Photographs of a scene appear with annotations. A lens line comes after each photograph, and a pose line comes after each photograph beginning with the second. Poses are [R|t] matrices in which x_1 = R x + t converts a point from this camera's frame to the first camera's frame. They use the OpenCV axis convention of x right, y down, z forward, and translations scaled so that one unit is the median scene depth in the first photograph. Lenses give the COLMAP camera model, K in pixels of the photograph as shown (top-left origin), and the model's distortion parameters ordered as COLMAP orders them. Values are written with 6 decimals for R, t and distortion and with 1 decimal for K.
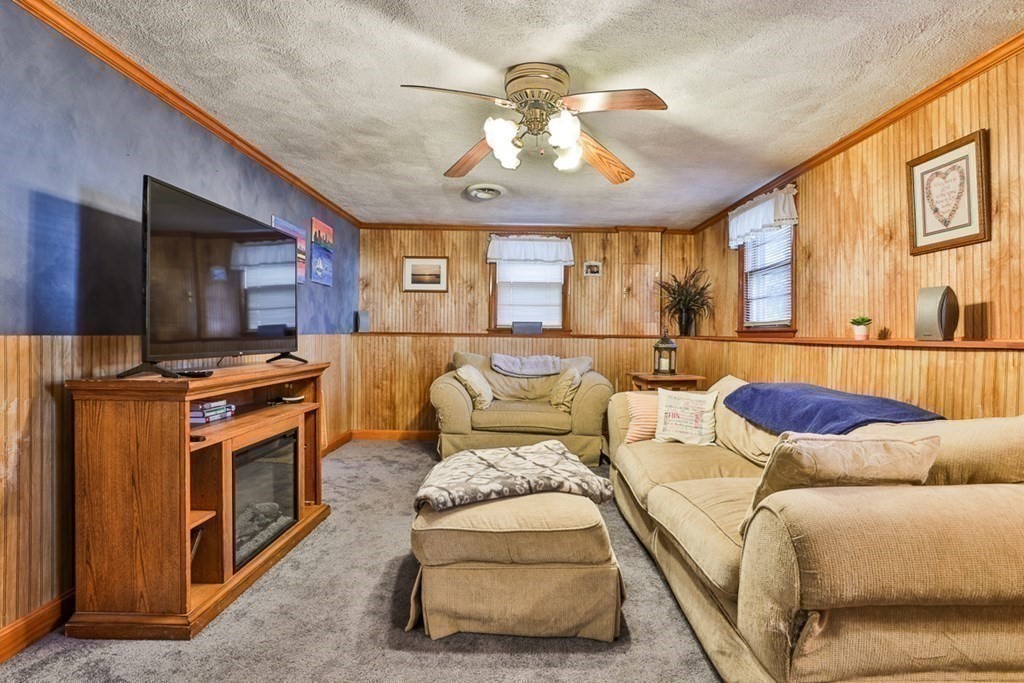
lens RADIAL K [[492.6, 0, 564.6], [0, 492.6, 333.6], [0, 0, 1]] dist [-0.037681, 0.009987]
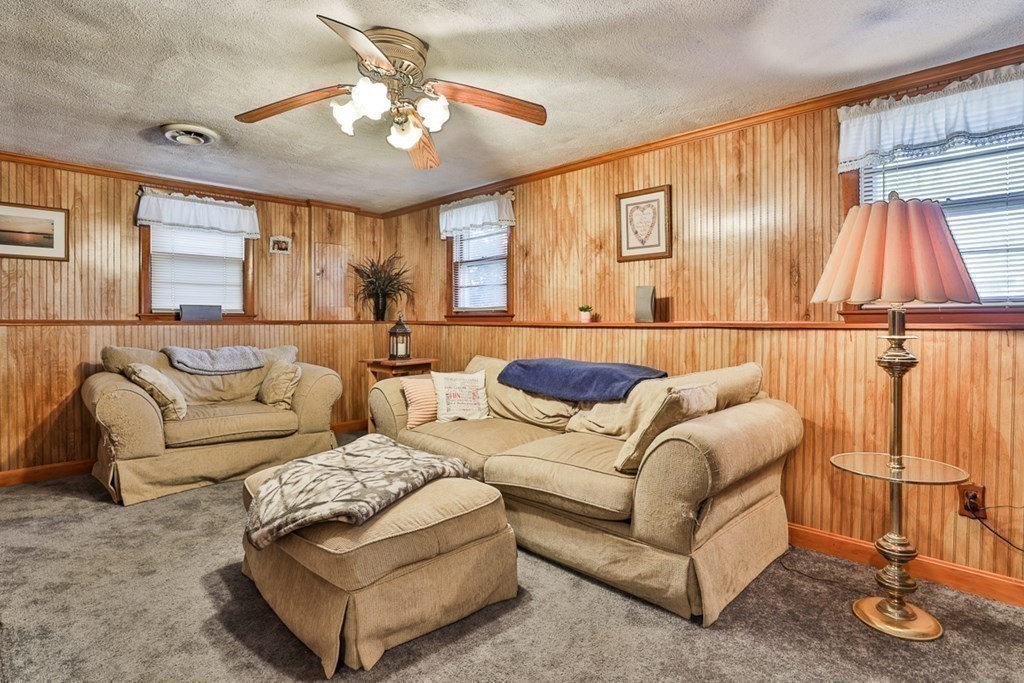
lens RADIAL K [[496.6, 0, 539.9], [0, 496.6, 326.6], [0, 0, 1]] dist [-0.029048, 0.005101]
pose [[0.731229, -0.018120, 0.681891, -0.403370], [0.005496, 0.999771, 0.020673, -0.004646], [-0.682110, -0.011369, 0.731161, 0.093205]]
